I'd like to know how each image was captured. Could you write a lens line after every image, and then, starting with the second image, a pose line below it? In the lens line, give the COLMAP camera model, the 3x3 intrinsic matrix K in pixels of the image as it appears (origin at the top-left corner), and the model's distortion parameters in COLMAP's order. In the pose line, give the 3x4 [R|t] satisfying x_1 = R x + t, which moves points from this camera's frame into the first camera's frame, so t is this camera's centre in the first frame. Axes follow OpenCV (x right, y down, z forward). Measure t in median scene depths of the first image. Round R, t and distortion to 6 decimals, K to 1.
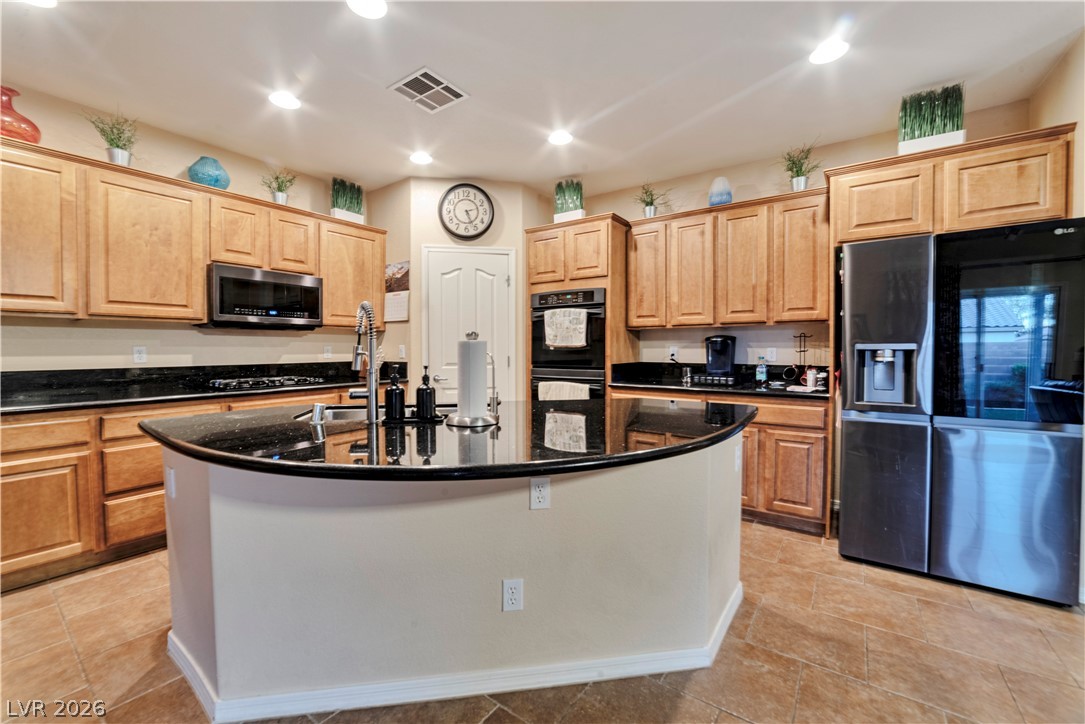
lens RADIAL K [[437.4, 0, 542.5], [0, 437.4, 357.7], [0, 0, 1]] dist [-0.026710, 0.004412]
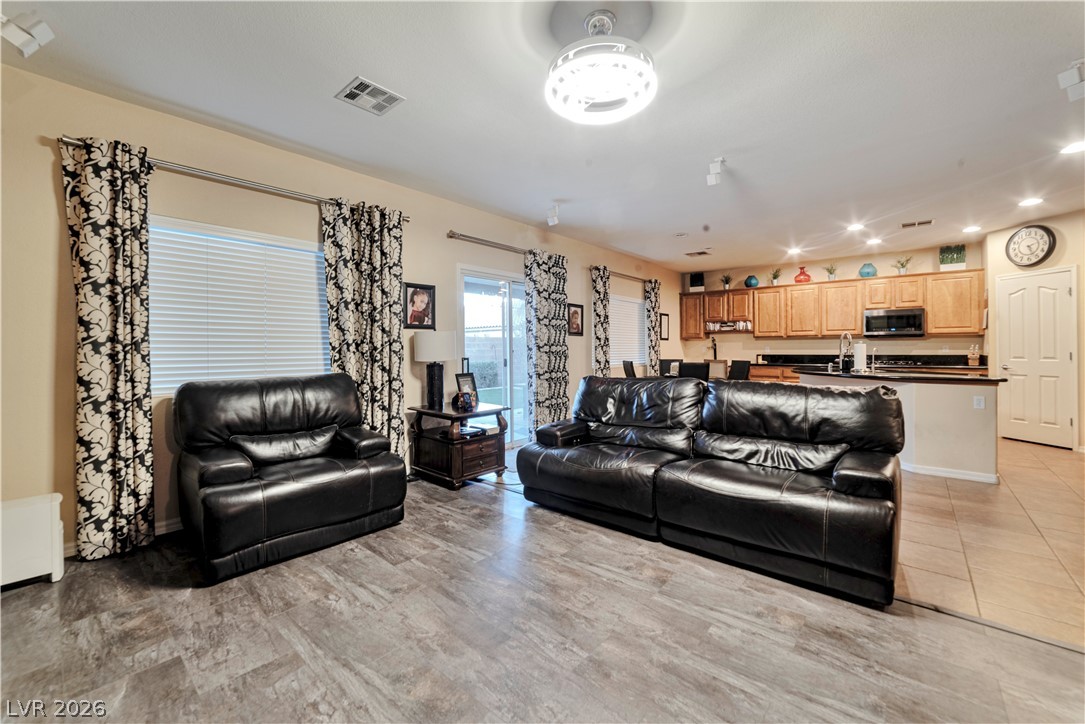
lens RADIAL K [[437.4, 0, 547.7], [0, 437.4, 348.3], [0, 0, 1]] dist [-0.026710, 0.004412]
pose [[-0.074702, 0.000211, -0.997206, 1.354127], [-0.017814, 0.999840, 0.001546, 0.010379], [0.997047, 0.017879, -0.074687, -0.428434]]
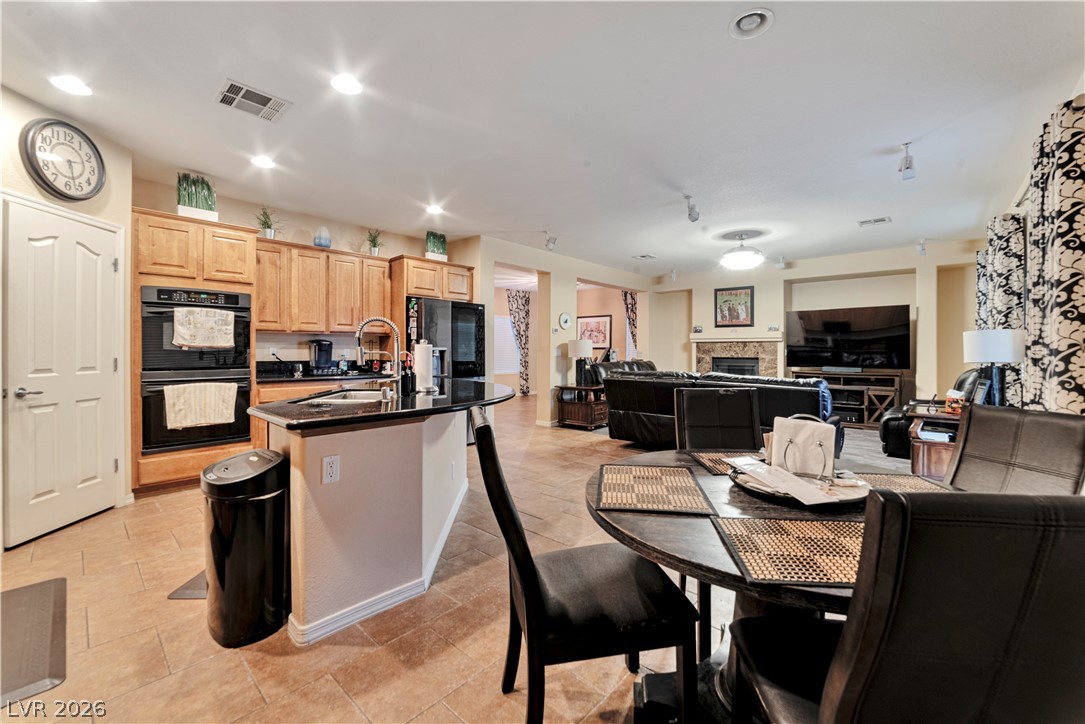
lens RADIAL K [[437.4, 0, 539.0], [0, 437.4, 352.2], [0, 0, 1]] dist [-0.026710, 0.004412]
pose [[0.118883, -0.003720, 0.992901, -0.842960], [0.020300, 0.999793, 0.001315, 0.000202], [-0.992701, 0.020000, 0.118934, 0.143551]]
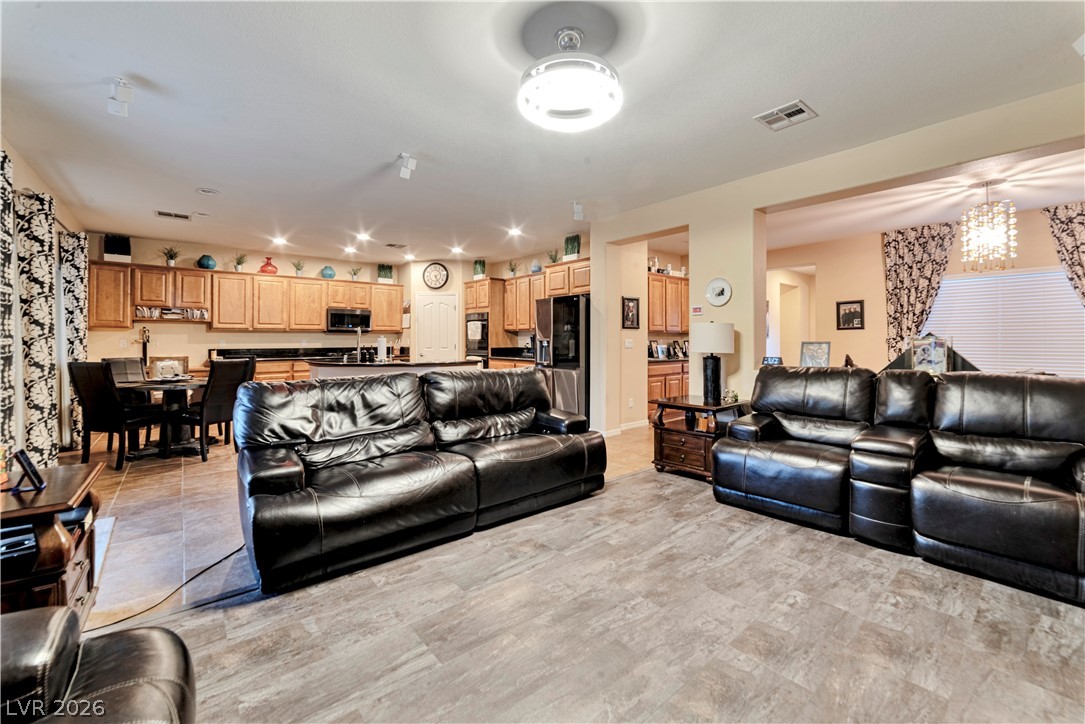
lens RADIAL K [[437.4, 0, 543.6], [0, 437.4, 338.6], [0, 0, 1]] dist [-0.026710, 0.004412]
pose [[0.968577, -0.002560, -0.248701, 0.919544], [-0.003785, 0.999679, -0.025032, 0.021733], [0.248685, 0.025187, 0.968257, -0.975368]]
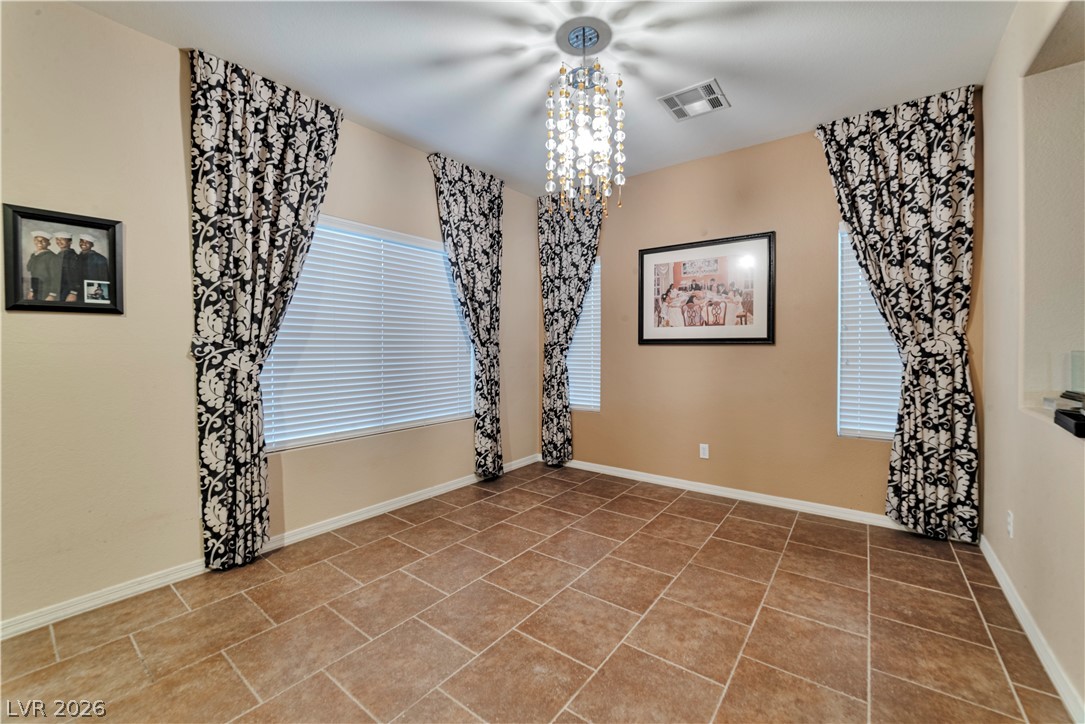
lens RADIAL K [[437.4, 0, 541.6], [0, 437.4, 352.1], [0, 0, 1]] dist [-0.026710, 0.004412]
pose [[0.028196, -0.006141, 0.999584, 1.197487], [0.023825, 0.999701, 0.005470, -0.004844], [-0.999318, 0.023661, 0.028334, 0.459098]]
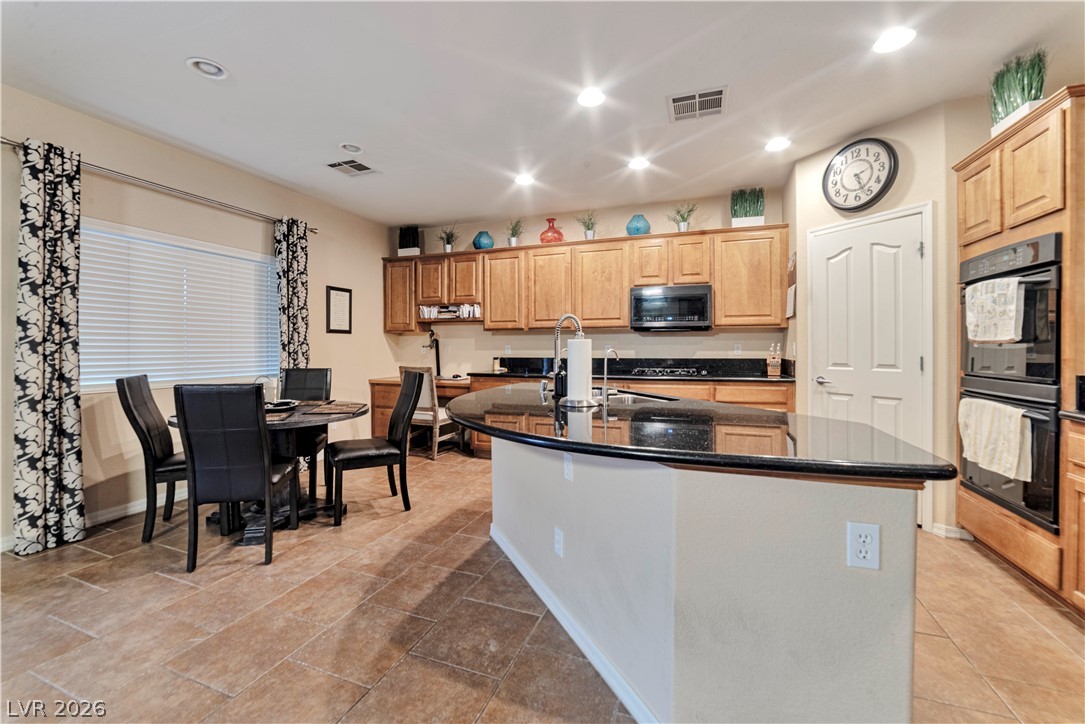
lens RADIAL K [[437.4, 0, 544.6], [0, 437.4, 349.6], [0, 0, 1]] dist [-0.026710, 0.004412]
pose [[0.268035, 0.006701, -0.963386, 0.467083], [-0.019294, 0.999813, 0.001586, -0.004713], [0.963216, 0.018162, 0.268114, 0.252967]]
